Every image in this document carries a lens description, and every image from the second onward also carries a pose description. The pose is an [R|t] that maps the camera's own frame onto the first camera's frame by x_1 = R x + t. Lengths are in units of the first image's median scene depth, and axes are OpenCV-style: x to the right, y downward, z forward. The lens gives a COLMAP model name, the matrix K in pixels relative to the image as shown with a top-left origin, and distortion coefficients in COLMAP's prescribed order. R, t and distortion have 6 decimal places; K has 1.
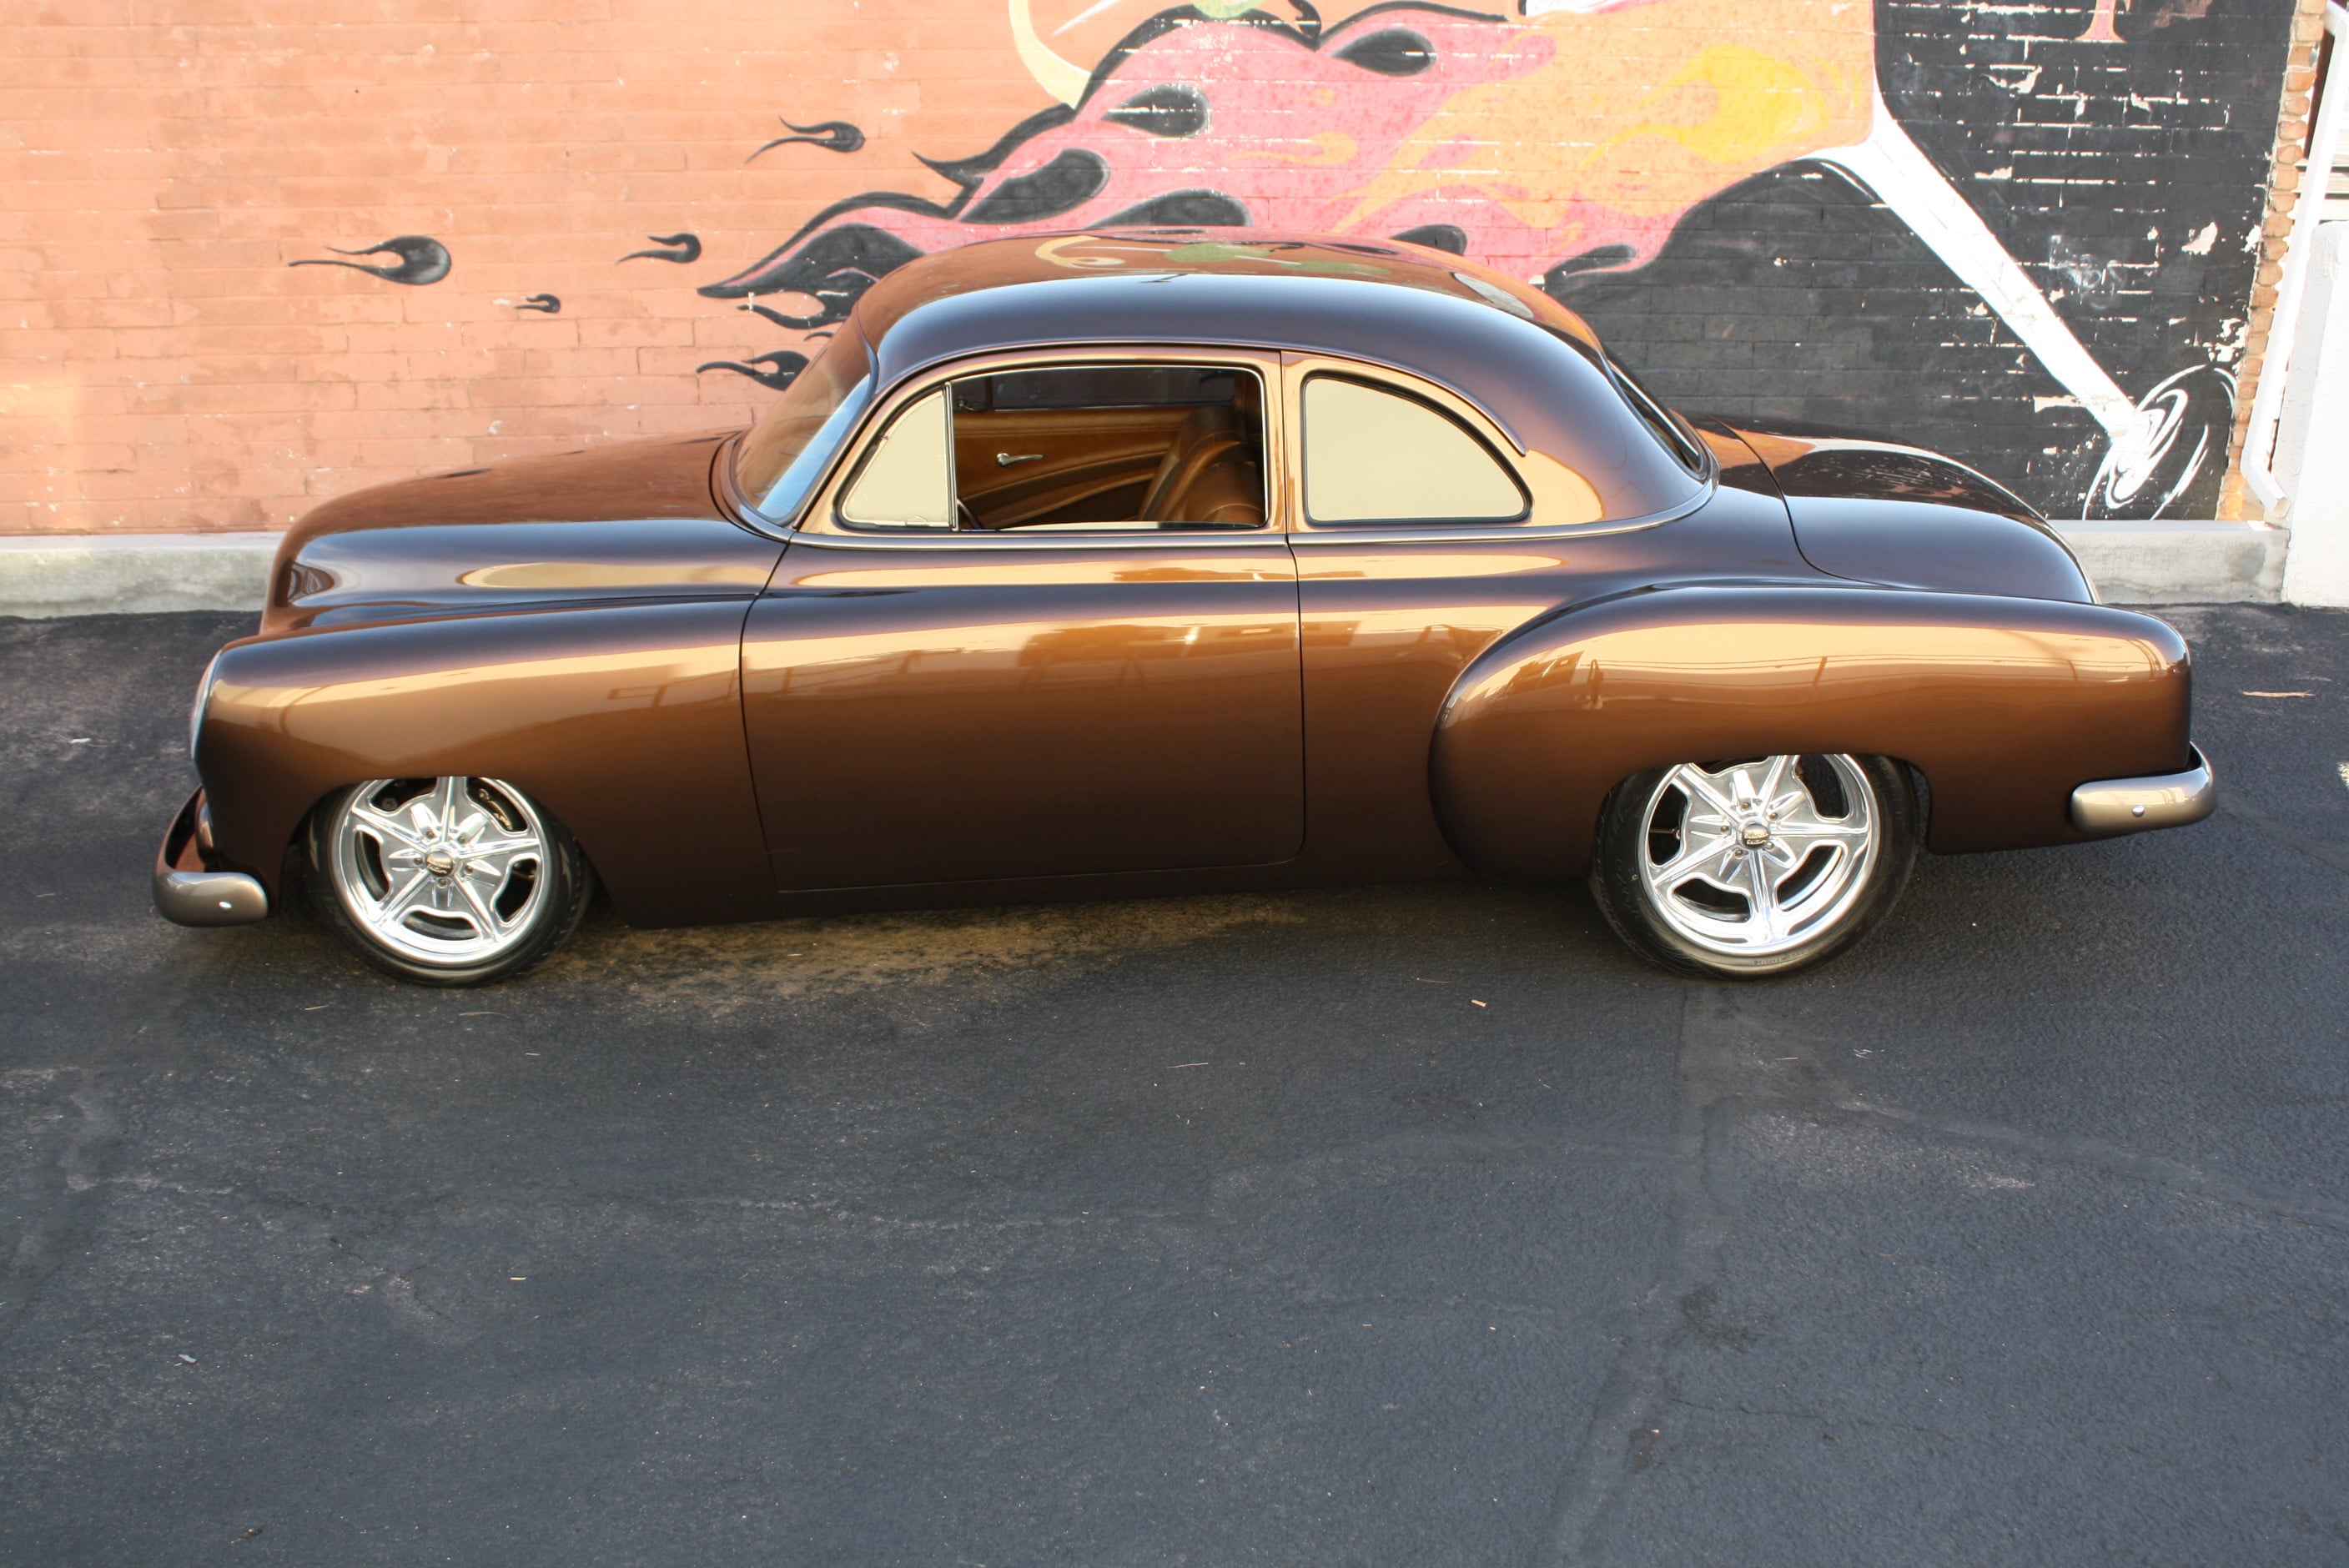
lens RADIAL K [[2304.4, 0, 1199.7], [0, 2304.4, 774.0], [0, 0, 1]] dist [-0.151236, 0.158769]
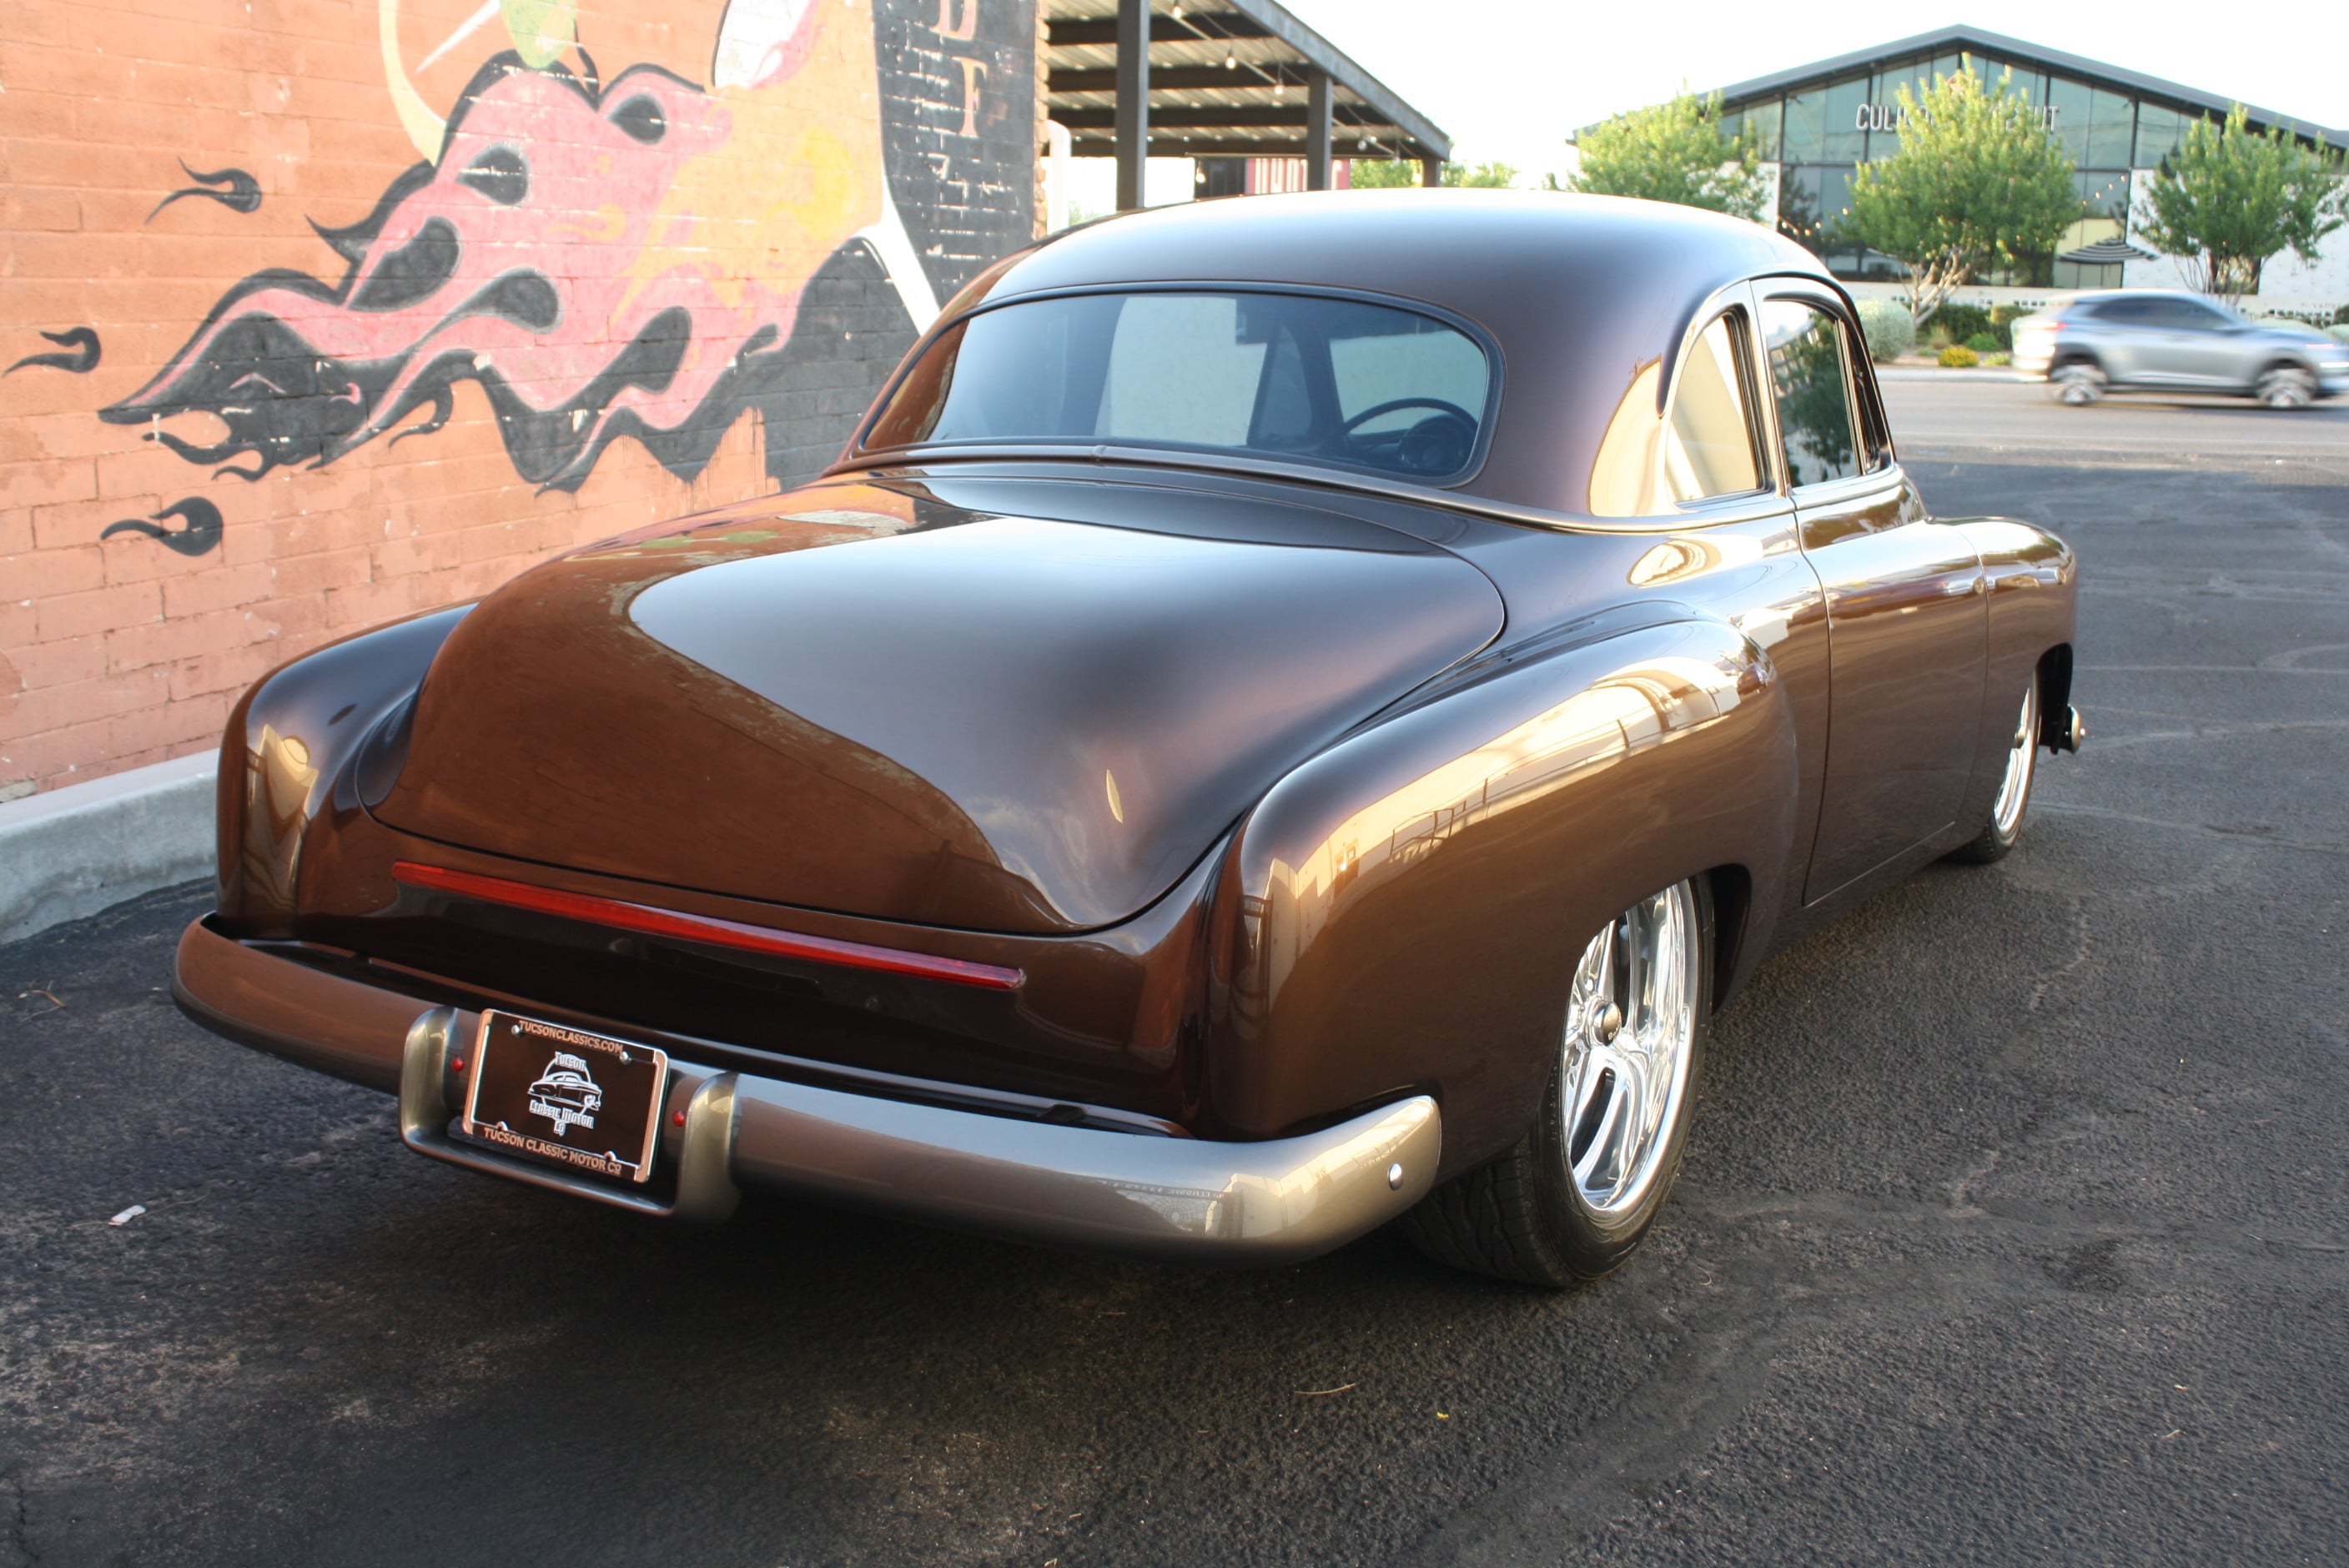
lens RADIAL K [[2397.3, 0, 1203.0], [0, 2397.3, 762.4], [0, 0, 1]] dist [-0.138679, 0.156706]
pose [[0.395239, -0.185973, 0.899556, -0.729679], [0.307905, 0.949459, 0.061006, -0.059339], [-0.865437, 0.252866, 0.432525, 0.457178]]
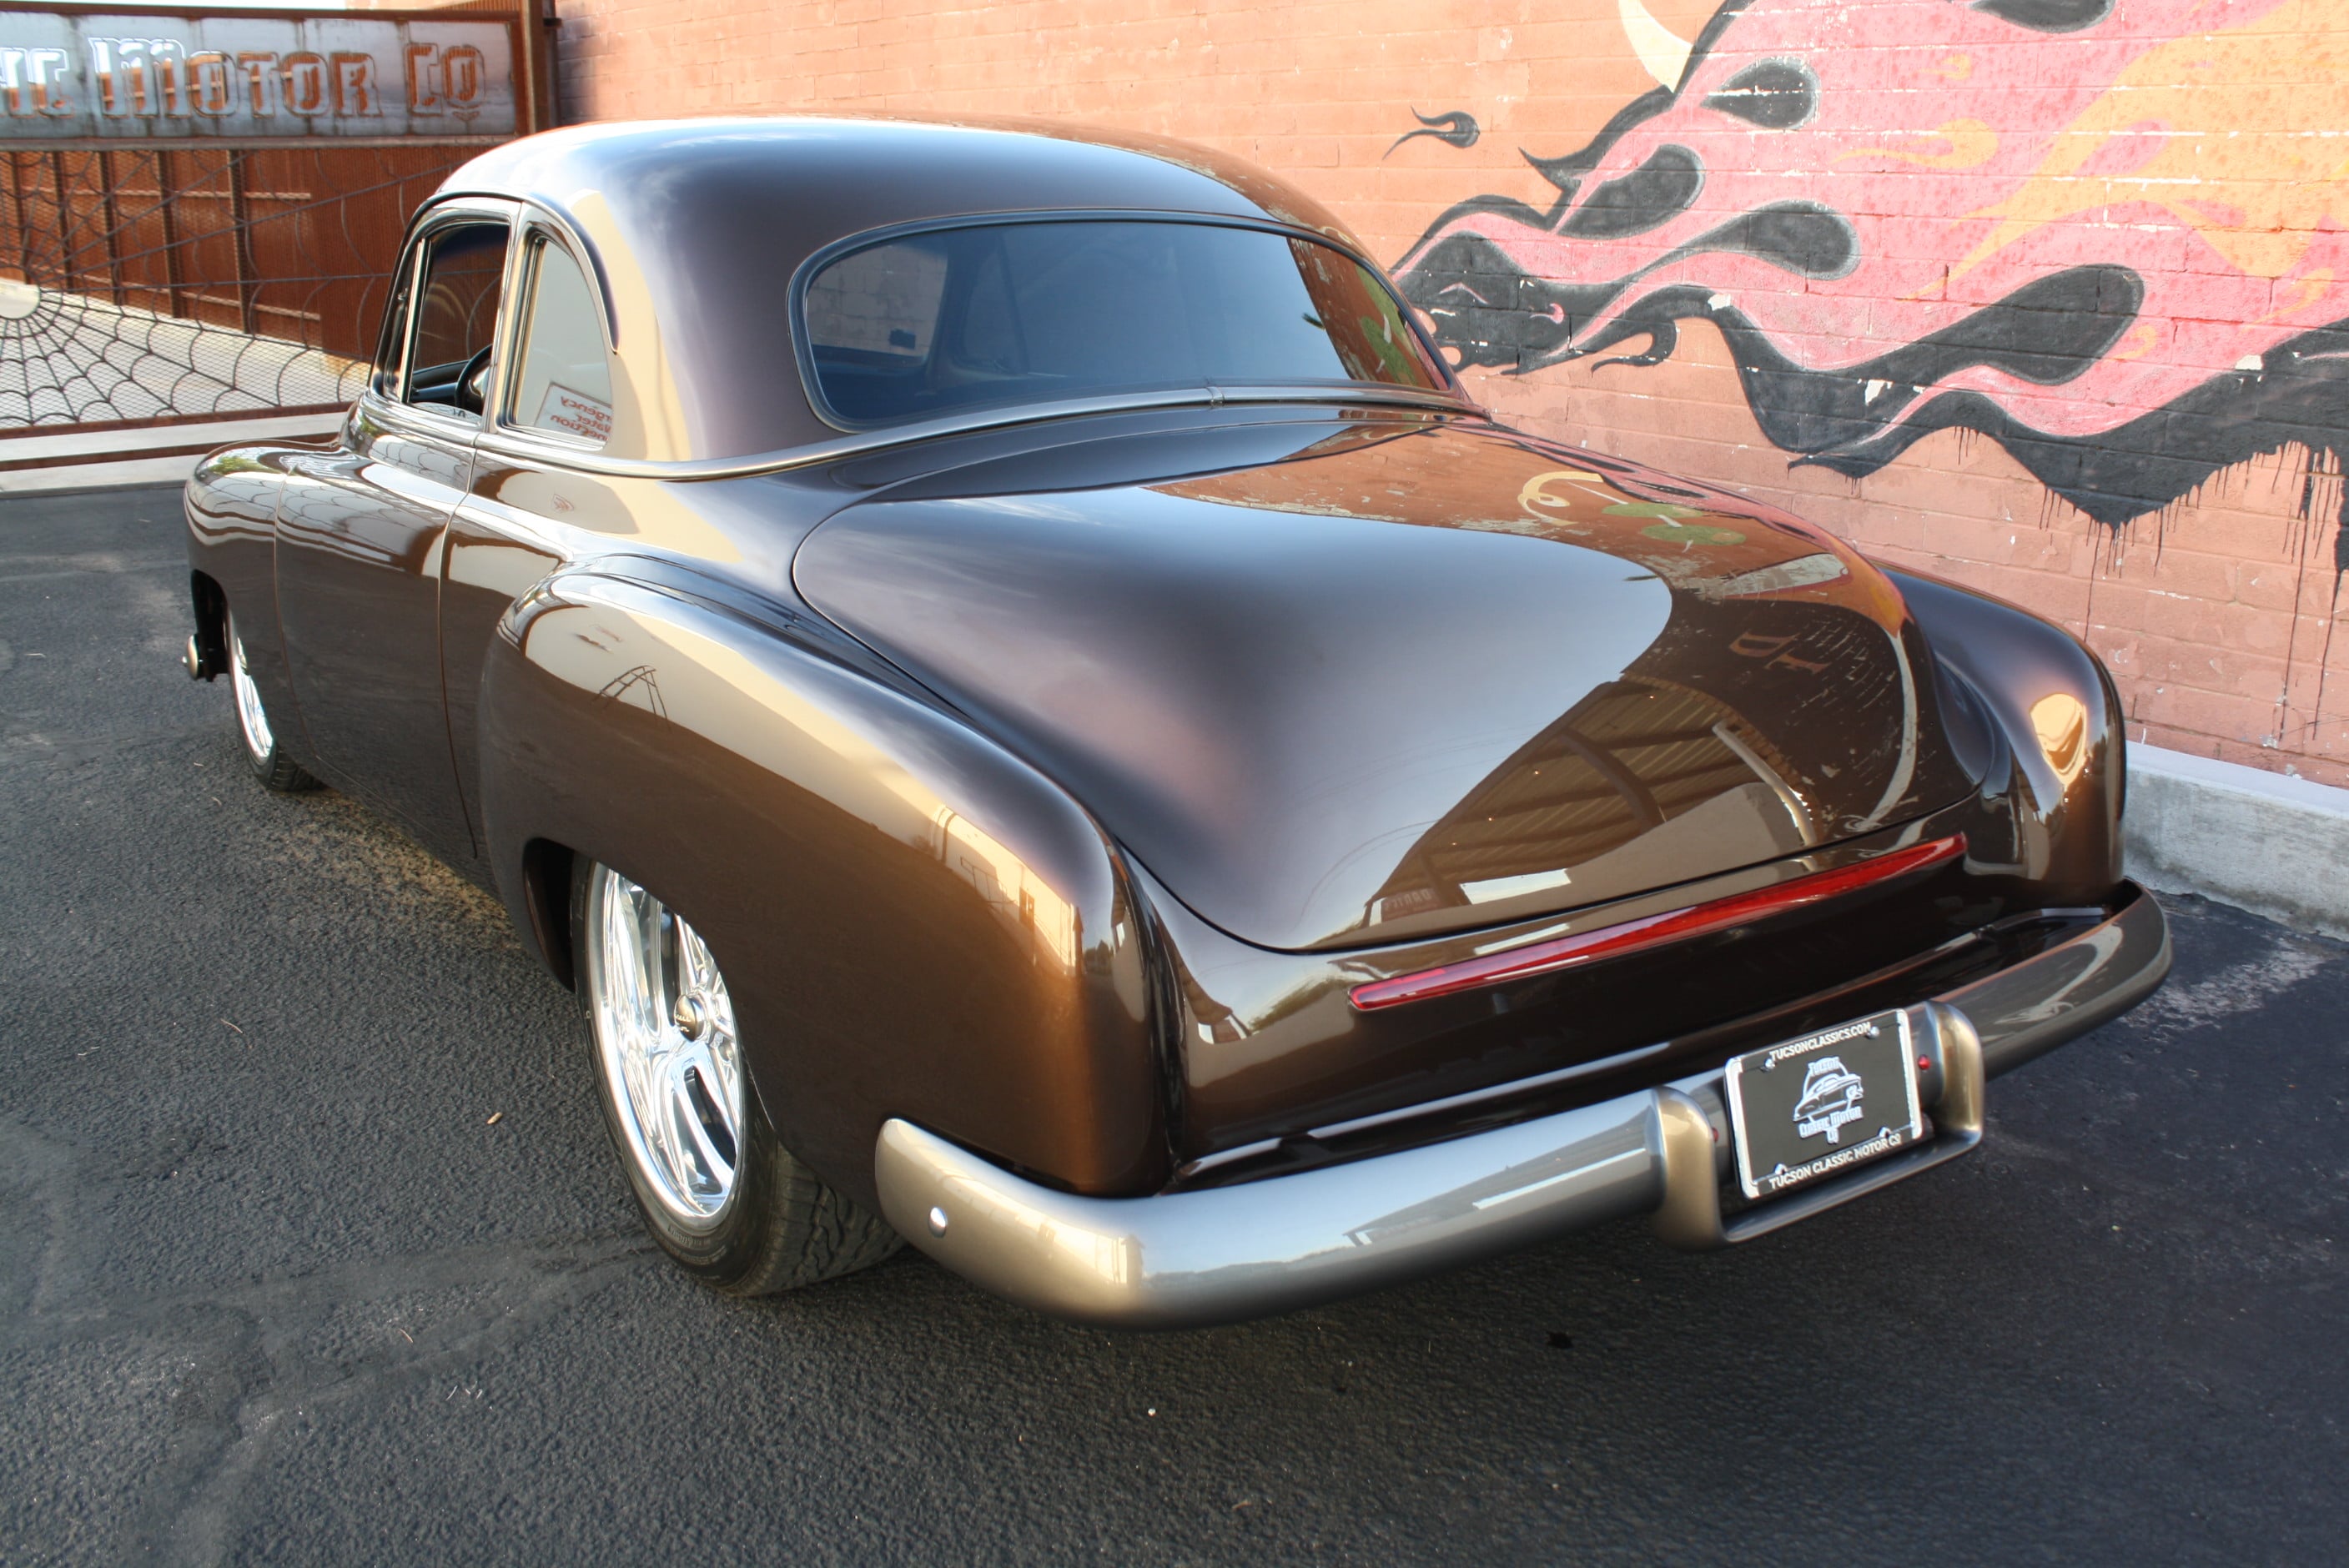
lens RADIAL K [[2155.3, 0, 1198.3], [0, 2155.3, 770.6], [0, 0, 1]] dist [-0.159832, 0.156338]
pose [[0.543473, 0.216398, -0.811054, 0.485536], [-0.292472, 0.954472, 0.058684, -0.066978], [0.786828, 0.205317, 0.582020, 0.500910]]
